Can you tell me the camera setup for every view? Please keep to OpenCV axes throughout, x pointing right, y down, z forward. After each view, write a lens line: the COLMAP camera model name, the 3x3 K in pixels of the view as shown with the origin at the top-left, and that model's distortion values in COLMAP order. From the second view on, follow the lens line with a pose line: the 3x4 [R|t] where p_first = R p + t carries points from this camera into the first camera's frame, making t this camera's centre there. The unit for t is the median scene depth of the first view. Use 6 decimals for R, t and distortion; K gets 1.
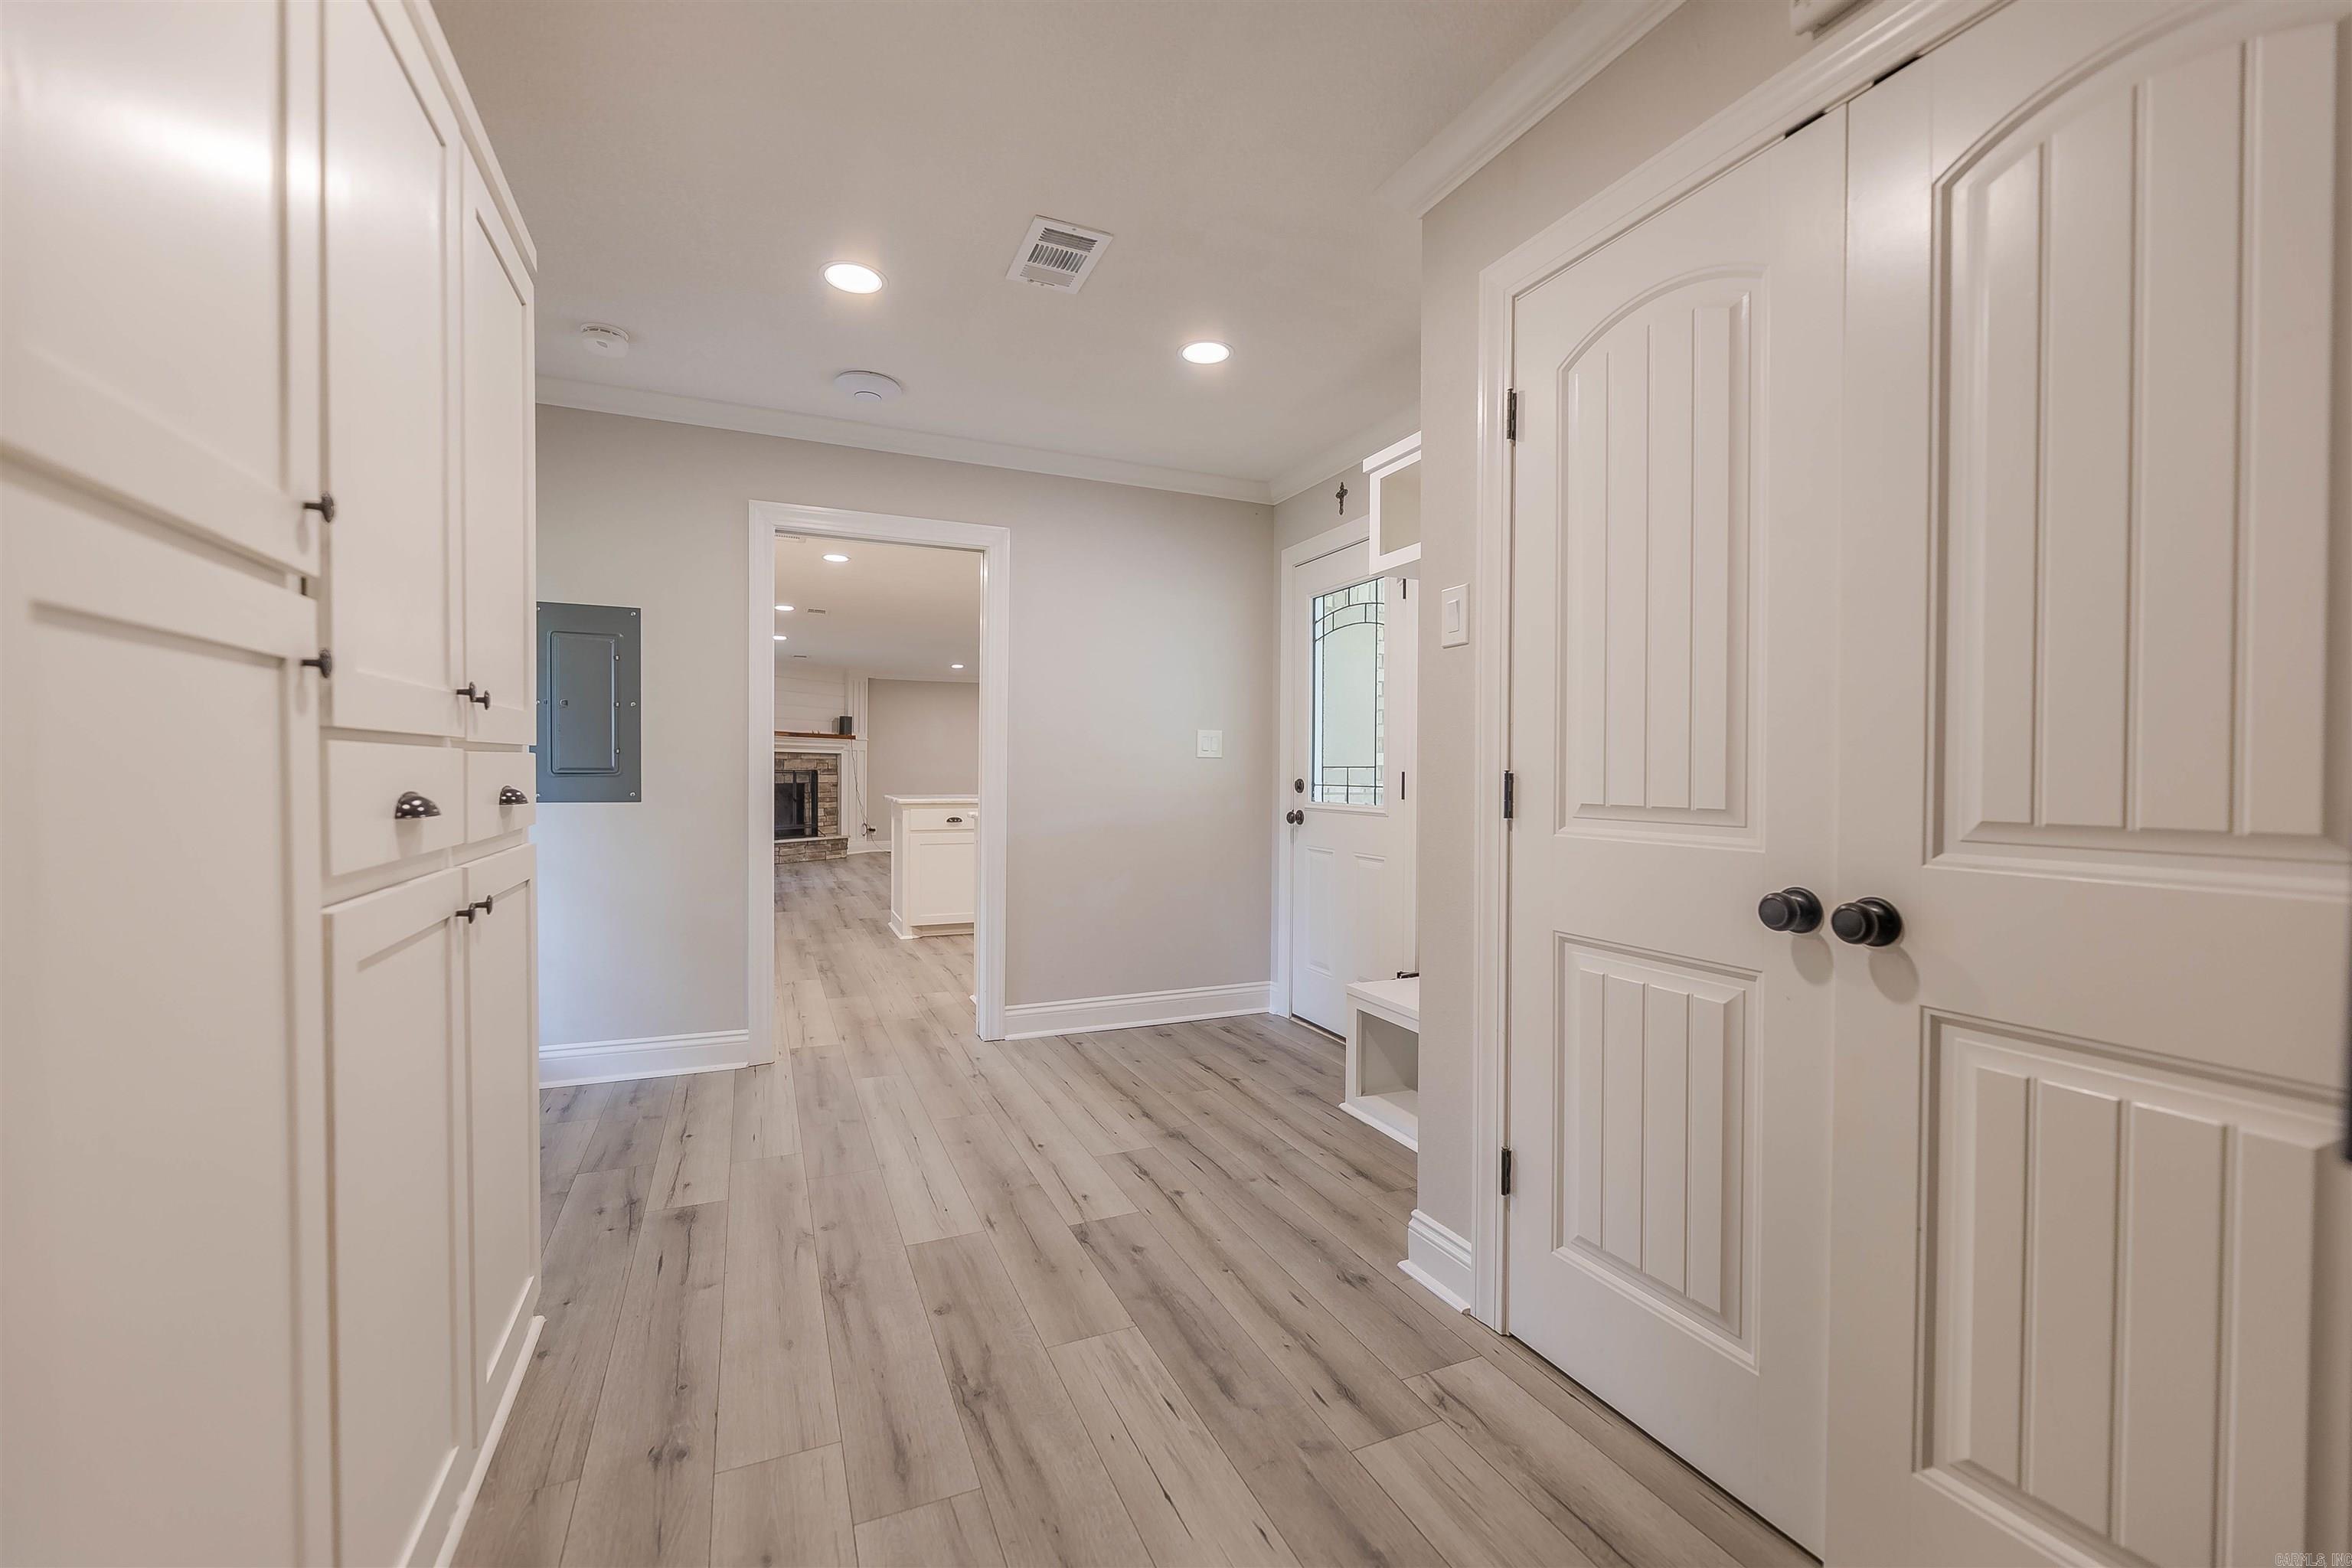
lens RADIAL K [[947.1, 0, 1169.1], [0, 947.1, 786.9], [0, 0, 1]] dist [-0.002368, 0.000256]
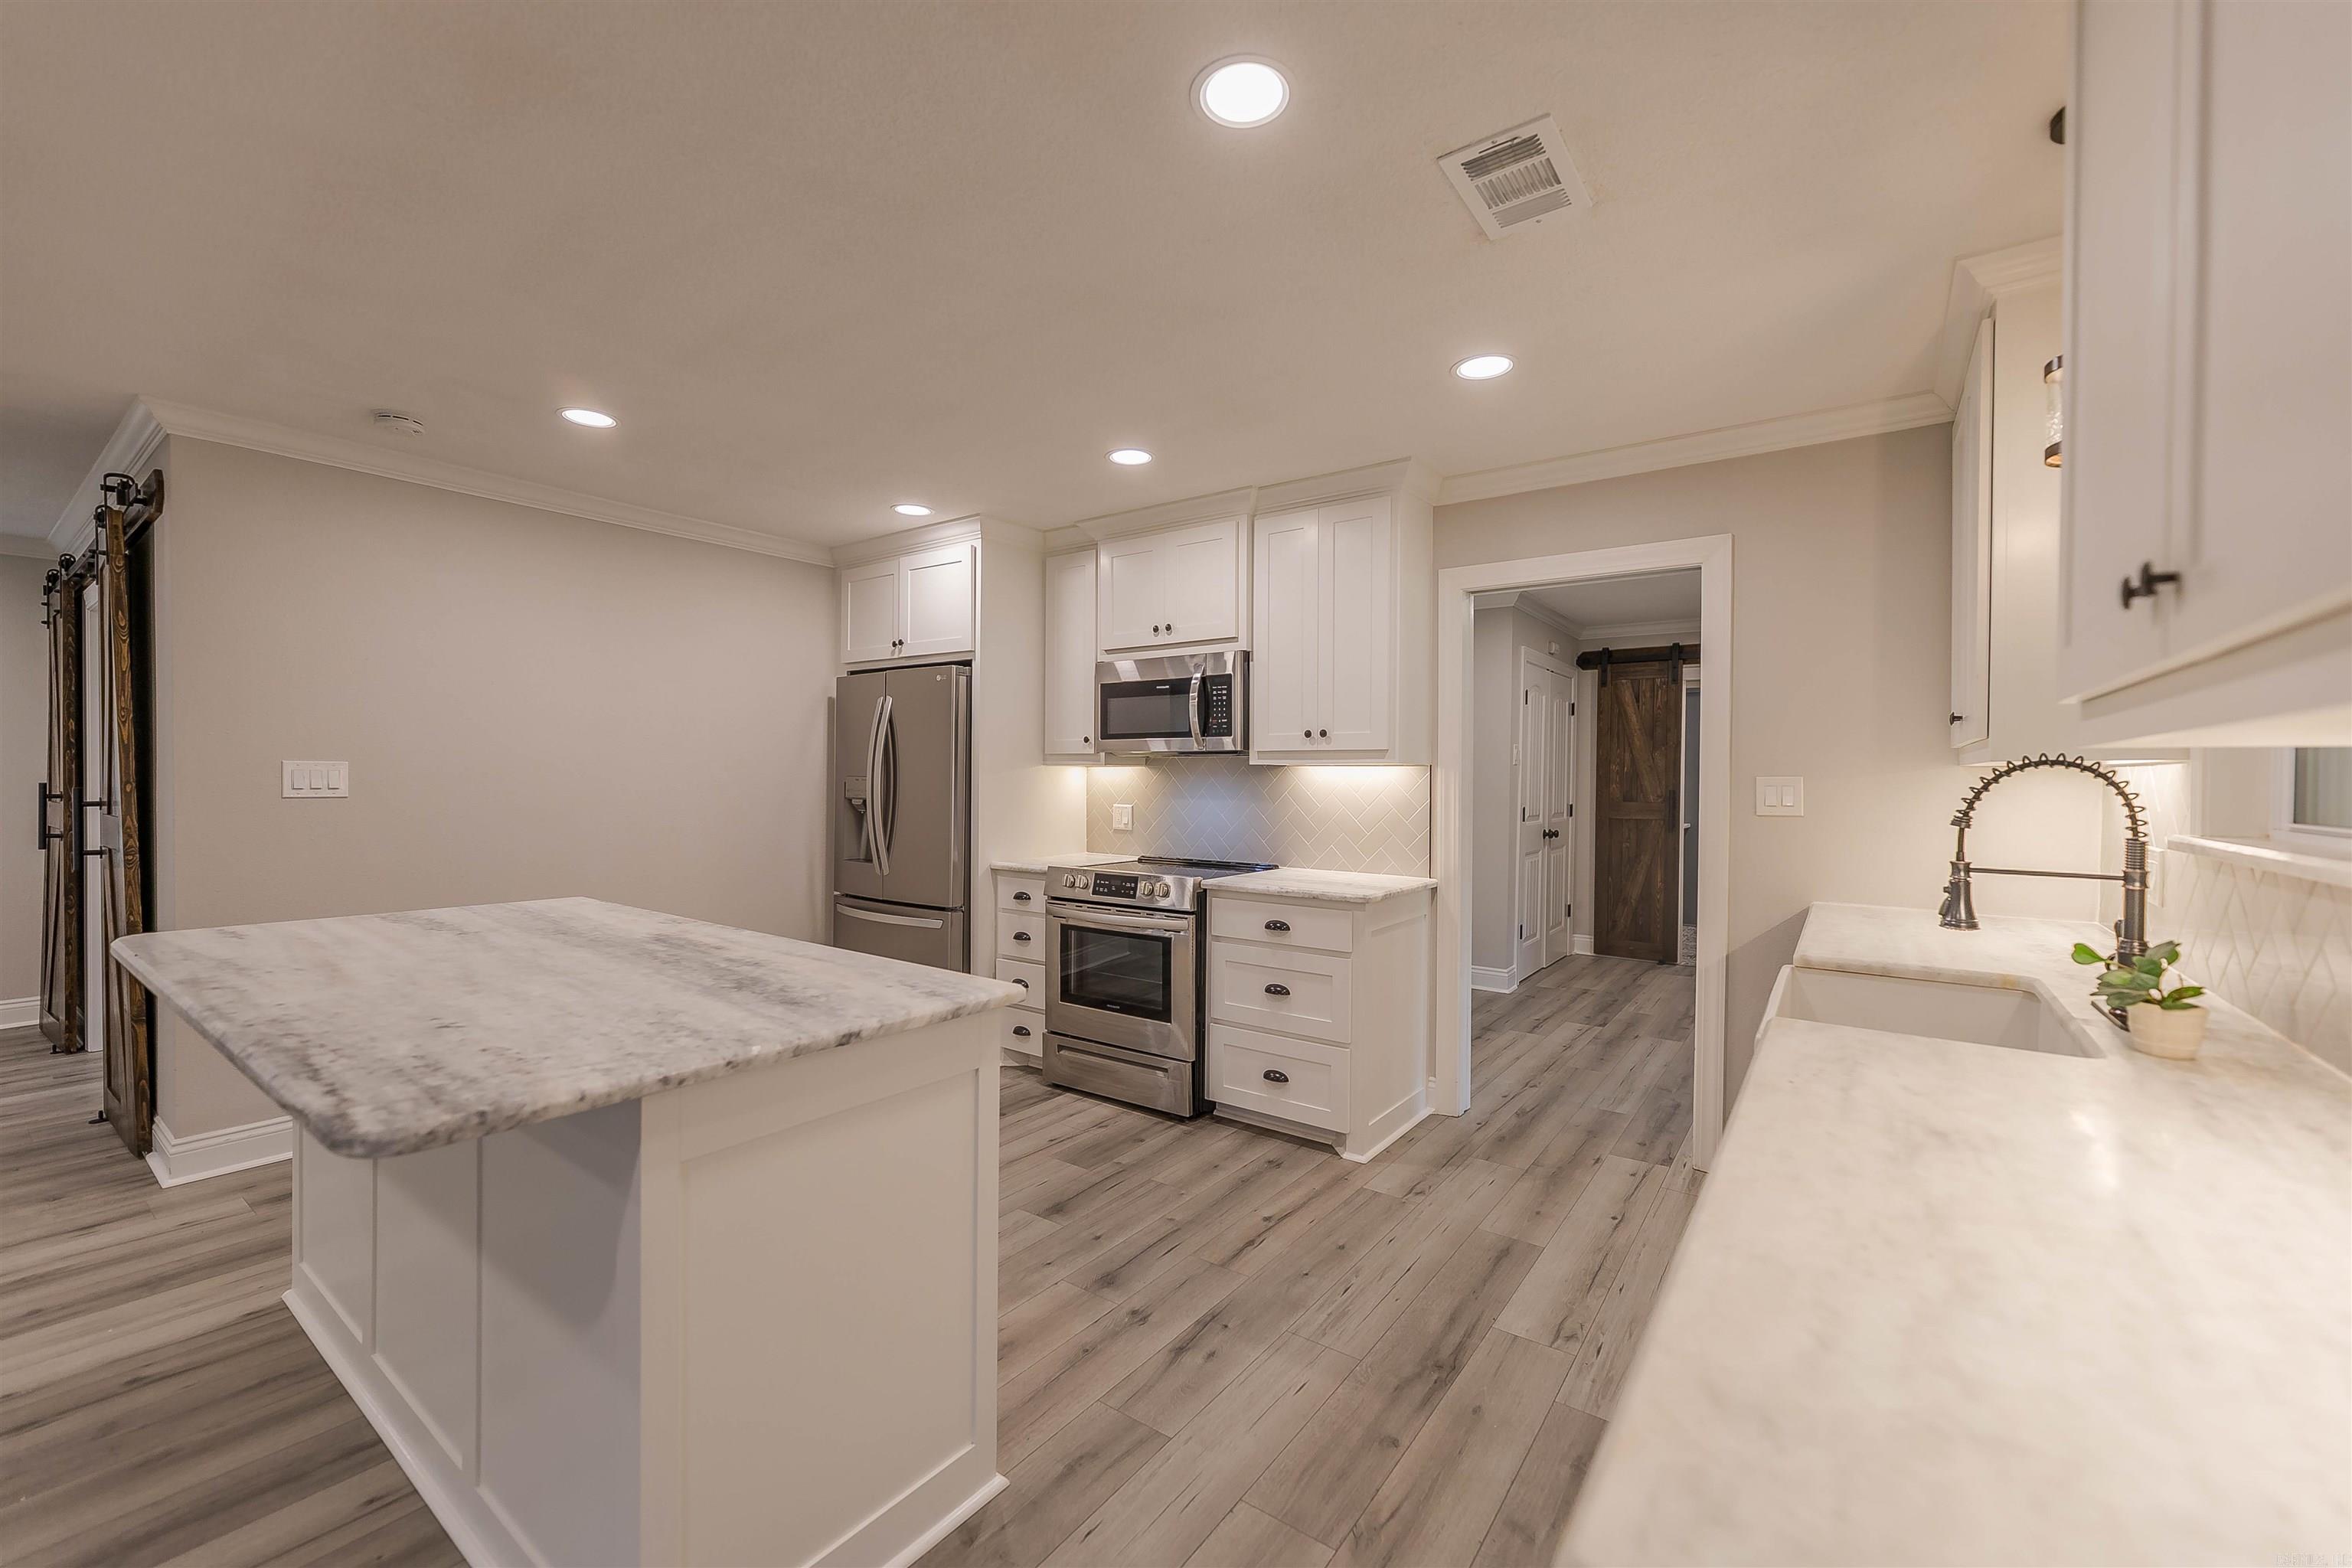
lens RADIAL K [[947.1, 0, 1172.9], [0, 947.1, 788.9], [0, 0, 1]] dist [-0.002368, 0.000256]
pose [[-0.496700, -0.028462, 0.867455, -0.957900], [0.001181, 0.999439, 0.033469, -0.099781], [-0.867921, 0.017649, -0.496388, 1.897427]]
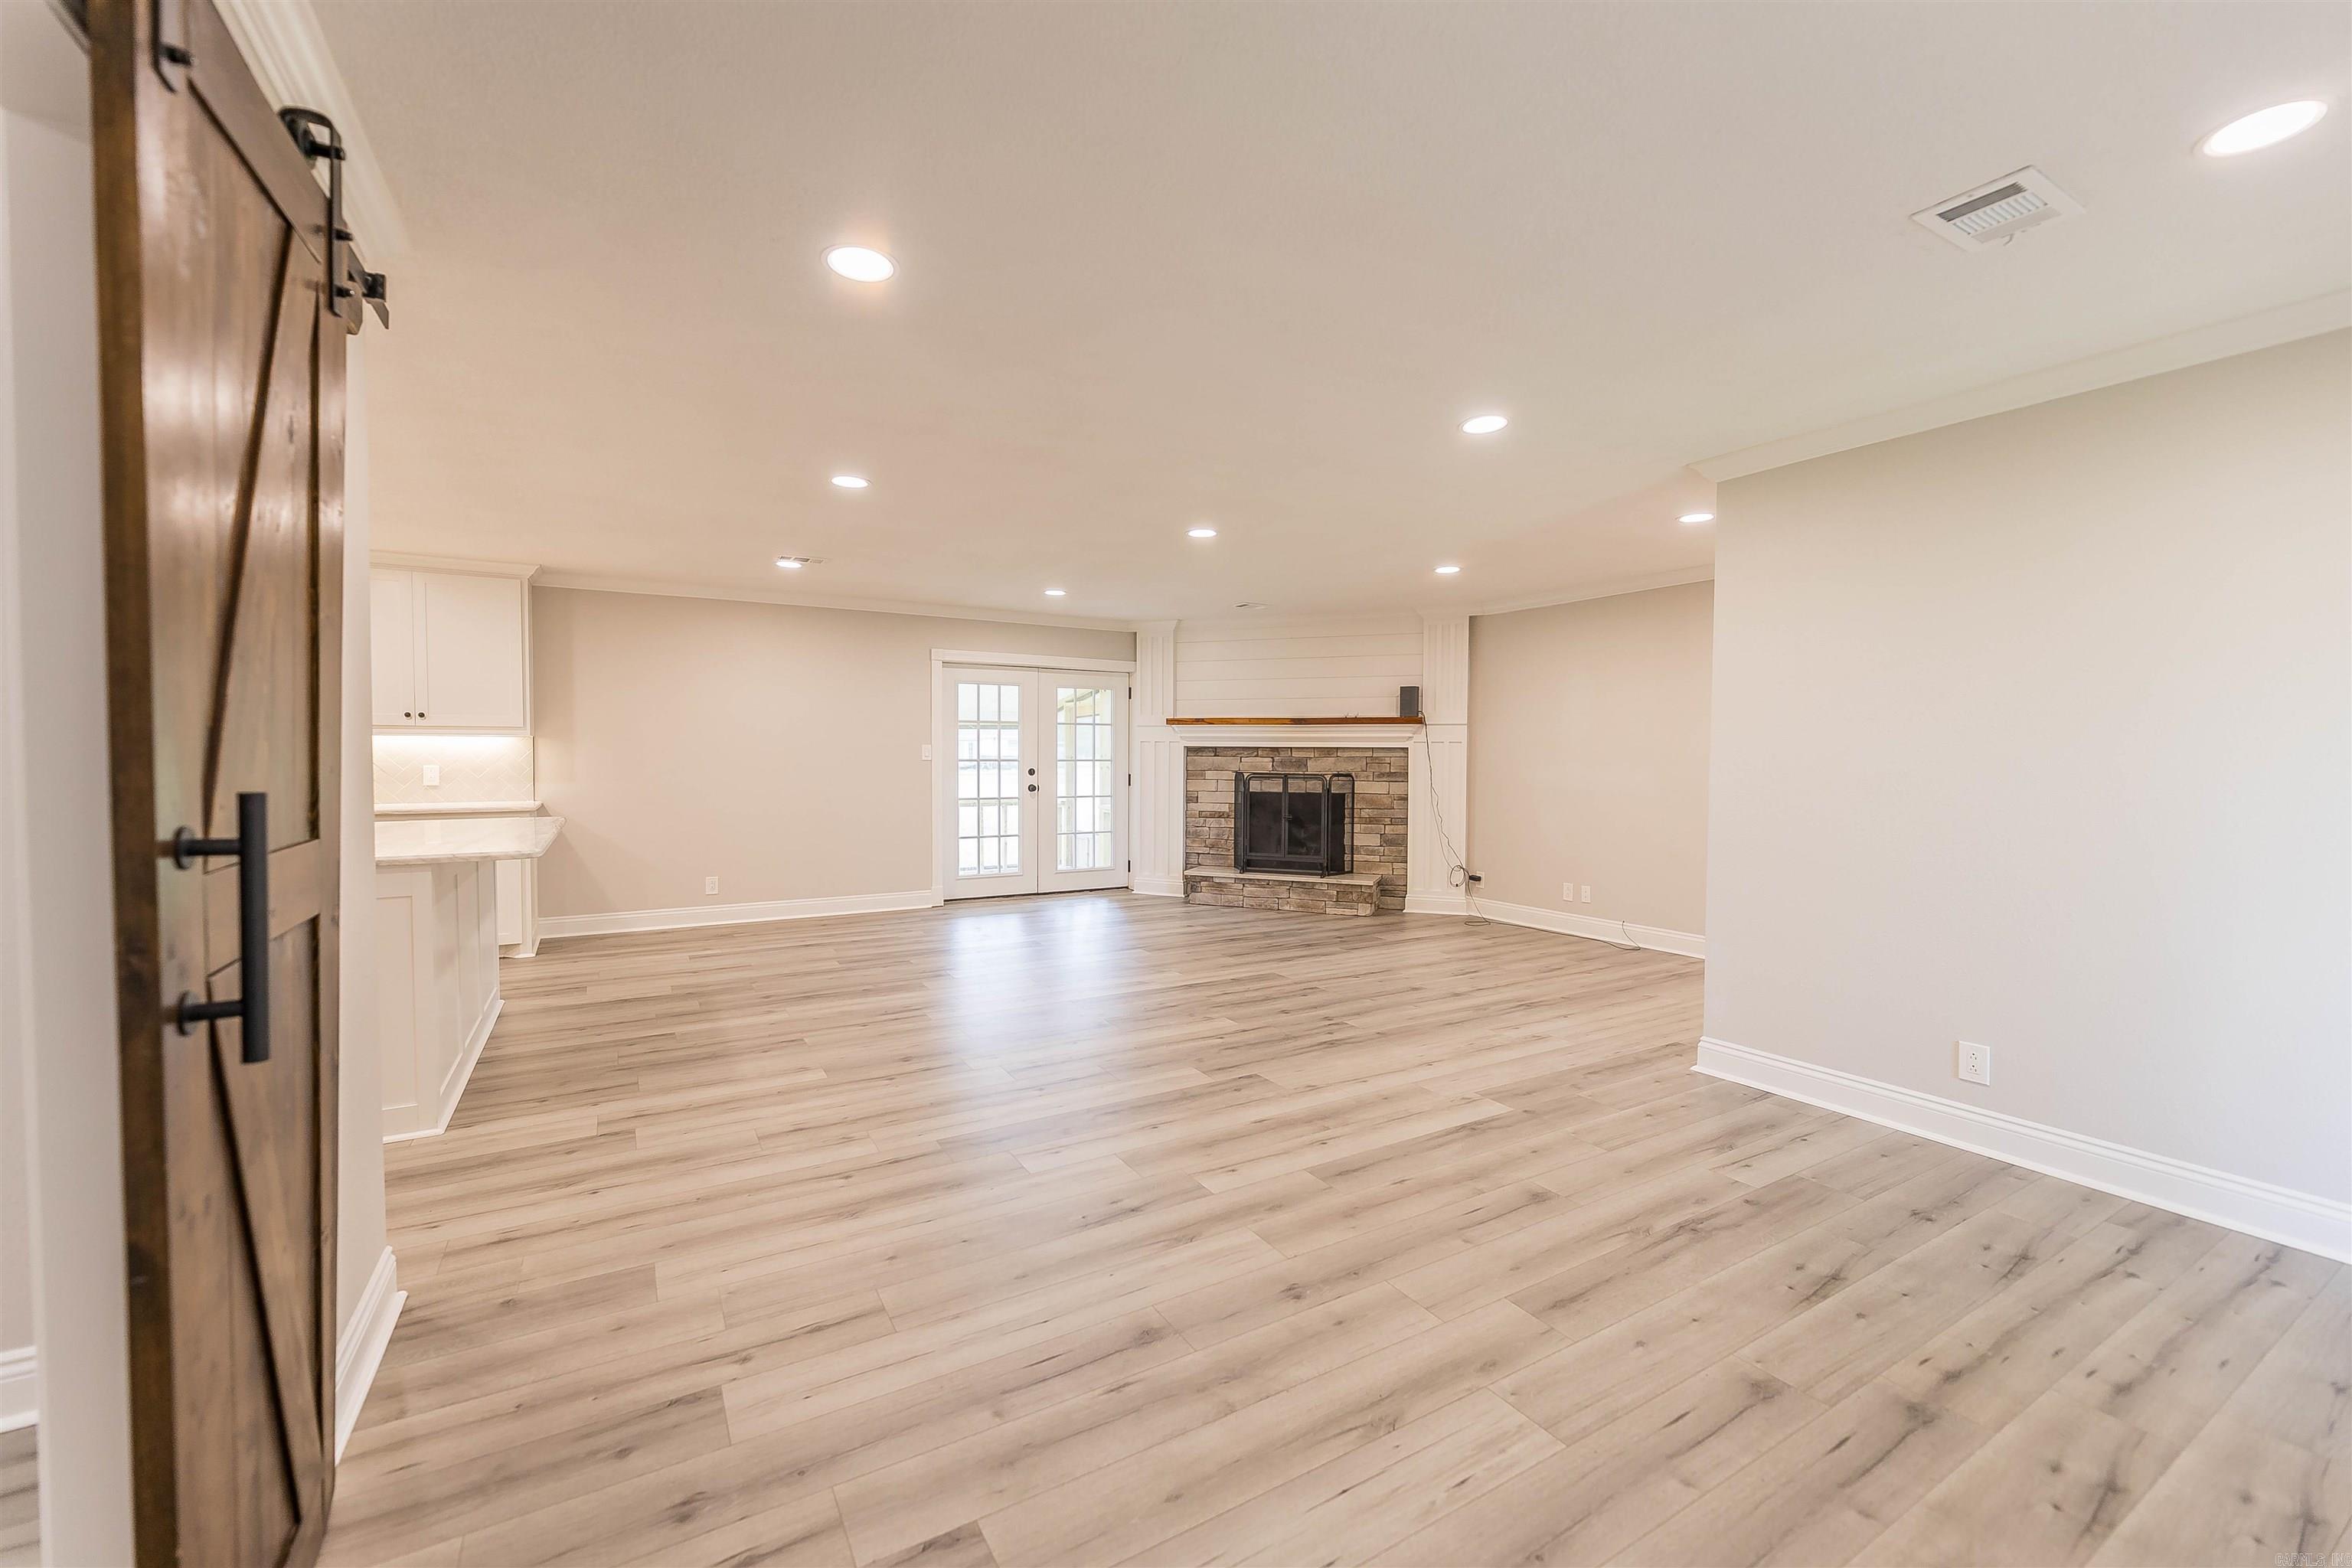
lens RADIAL K [[947.1, 0, 1166.2], [0, 947.1, 783.6], [0, 0, 1]] dist [-0.002368, 0.000256]
pose [[0.109673, 0.022615, -0.993710, 1.168575], [-0.021317, 0.999565, 0.020395, -0.079726], [0.993739, 0.018946, 0.110108, 2.818744]]
